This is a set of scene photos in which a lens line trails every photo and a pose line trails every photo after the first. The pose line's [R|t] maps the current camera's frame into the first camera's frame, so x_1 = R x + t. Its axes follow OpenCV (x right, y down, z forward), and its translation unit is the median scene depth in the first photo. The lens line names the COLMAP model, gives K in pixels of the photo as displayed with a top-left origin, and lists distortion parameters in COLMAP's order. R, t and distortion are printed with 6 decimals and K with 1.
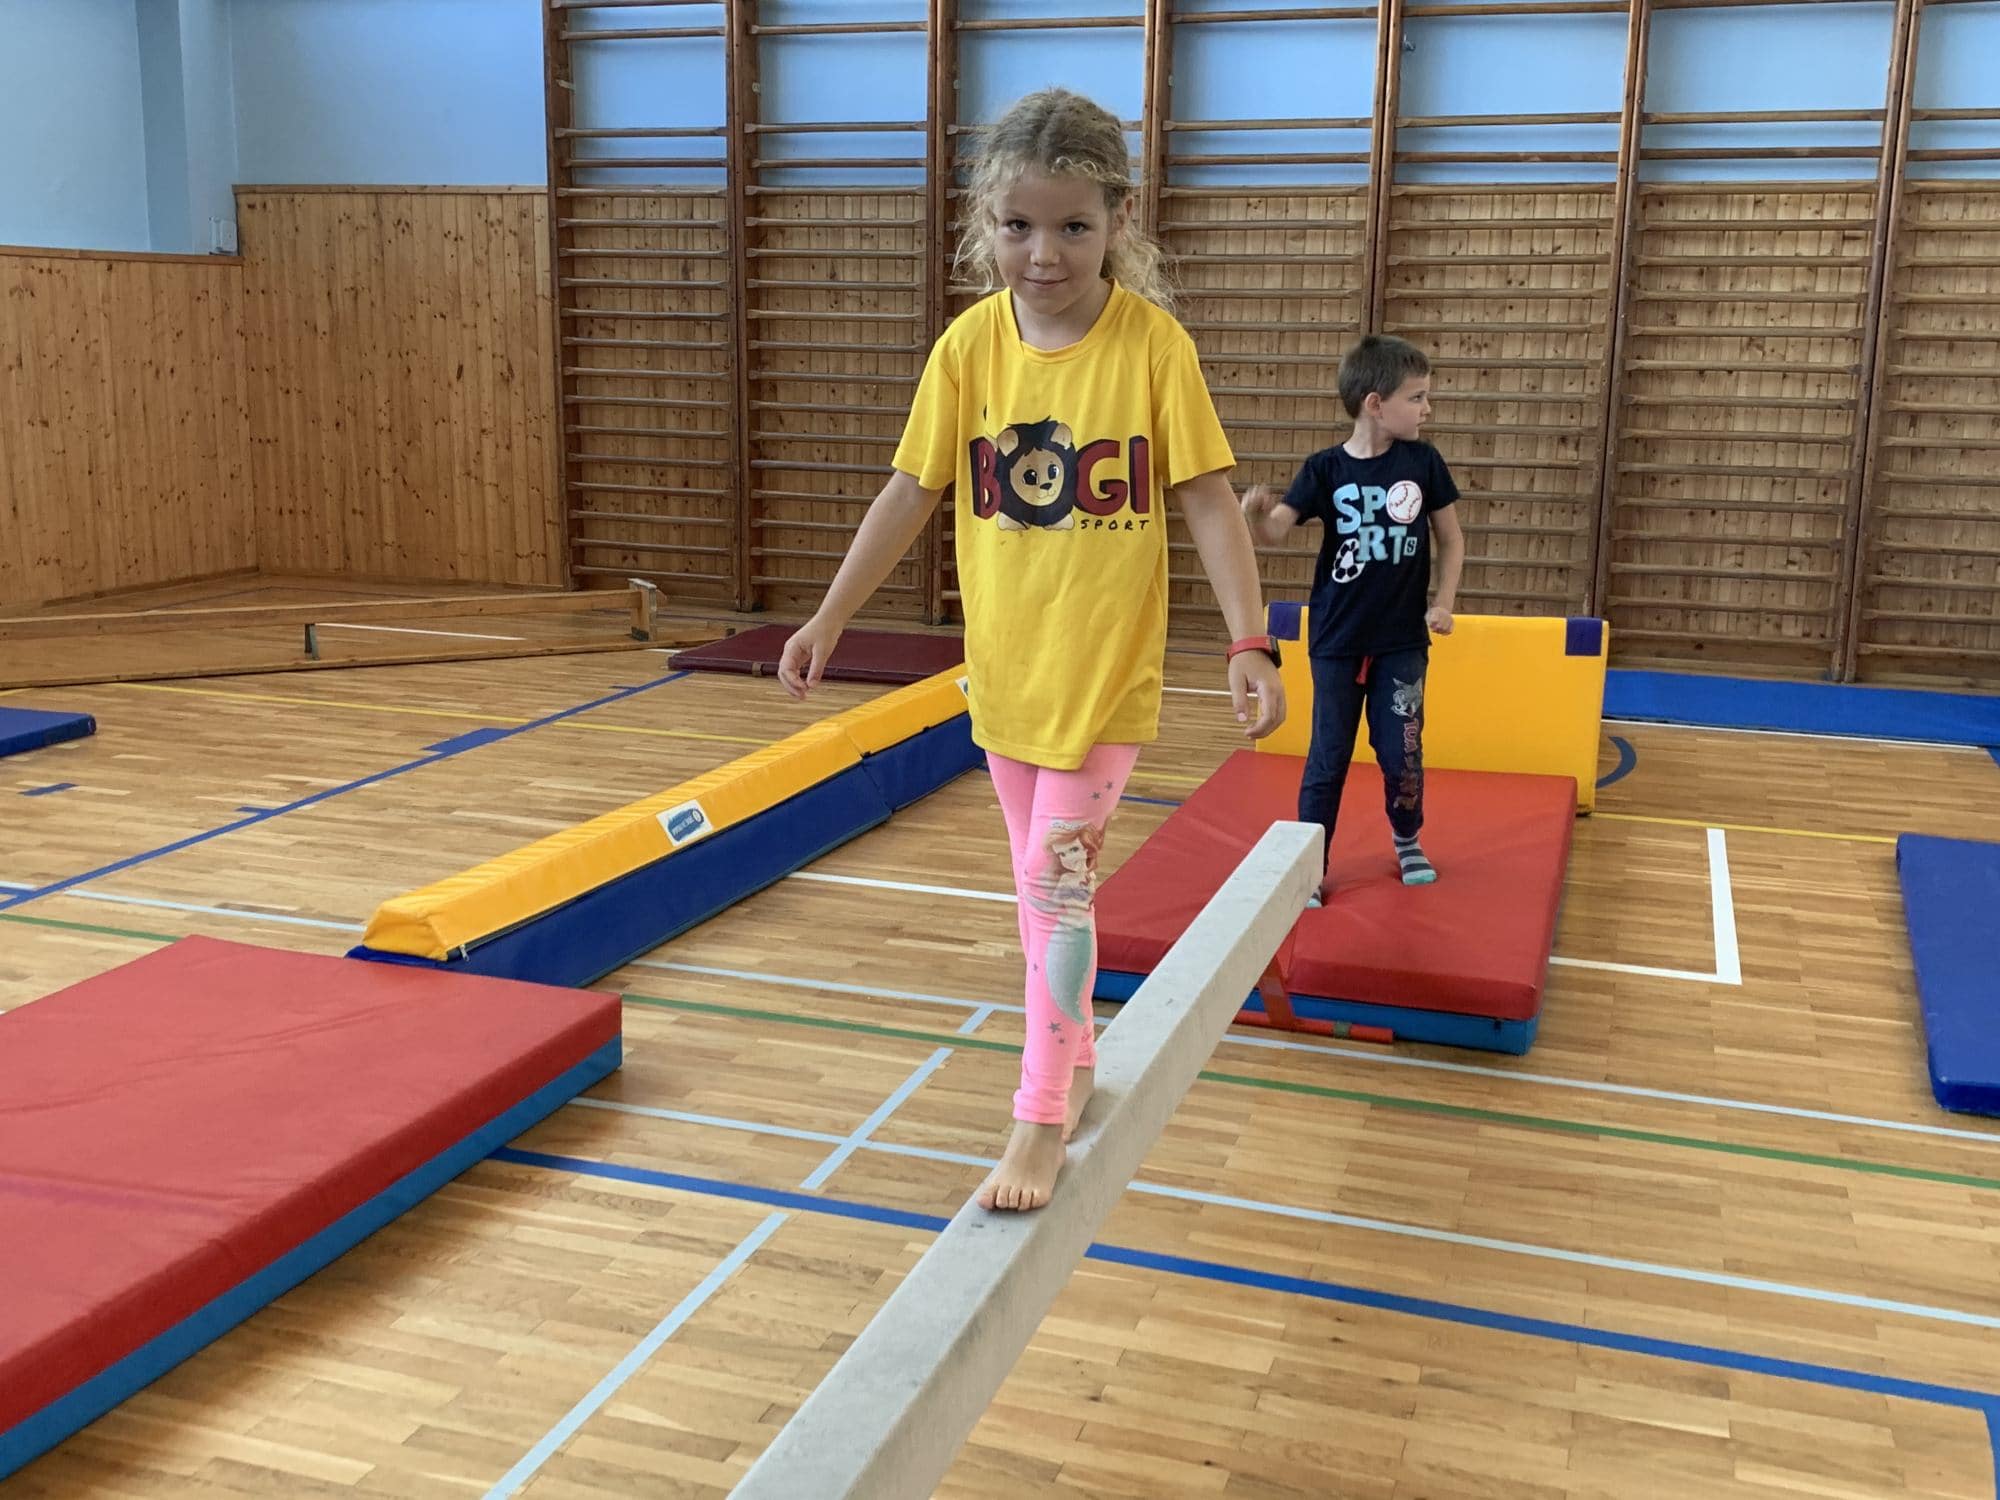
lens RADIAL K [[2048.9, 0, 959.4], [0, 2048.9, 791.9], [0, 0, 1]] dist [0.030756, 0.000000]
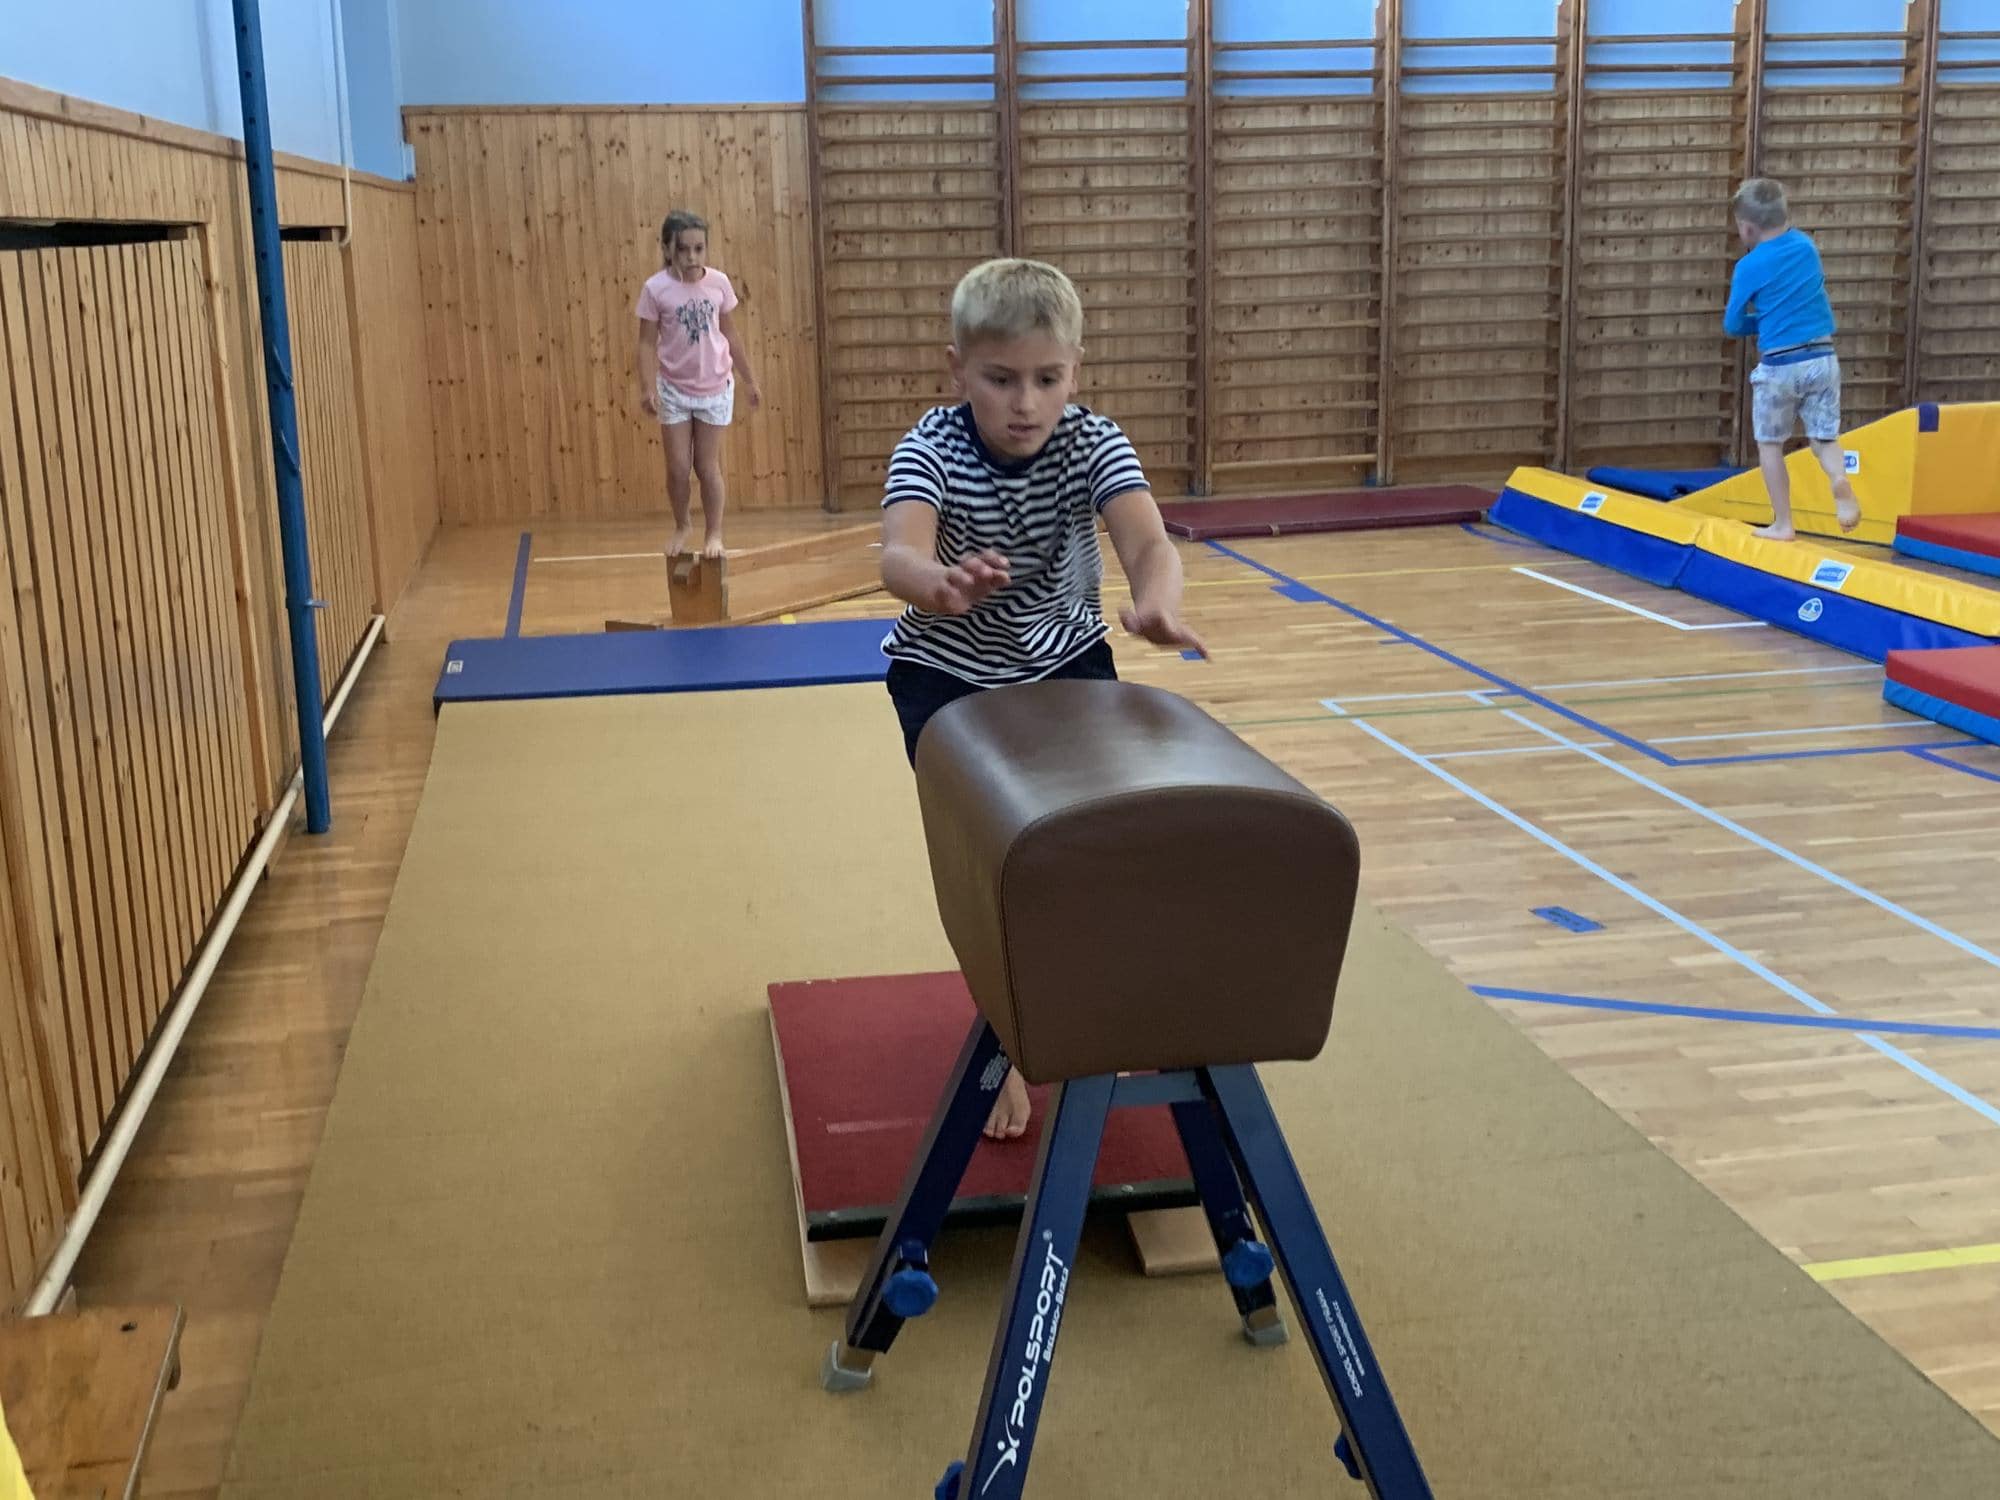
lens RADIAL K [[2262.2, 0, 1002.2], [0, 2262.2, 729.7], [0, 0, 1]] dist [0.005280, 0.000000]
pose [[0.865129, -0.146093, 0.479801, -0.792793], [0.153429, 0.987865, 0.024144, -0.005339], [-0.477506, 0.052728, 0.877045, 0.004590]]
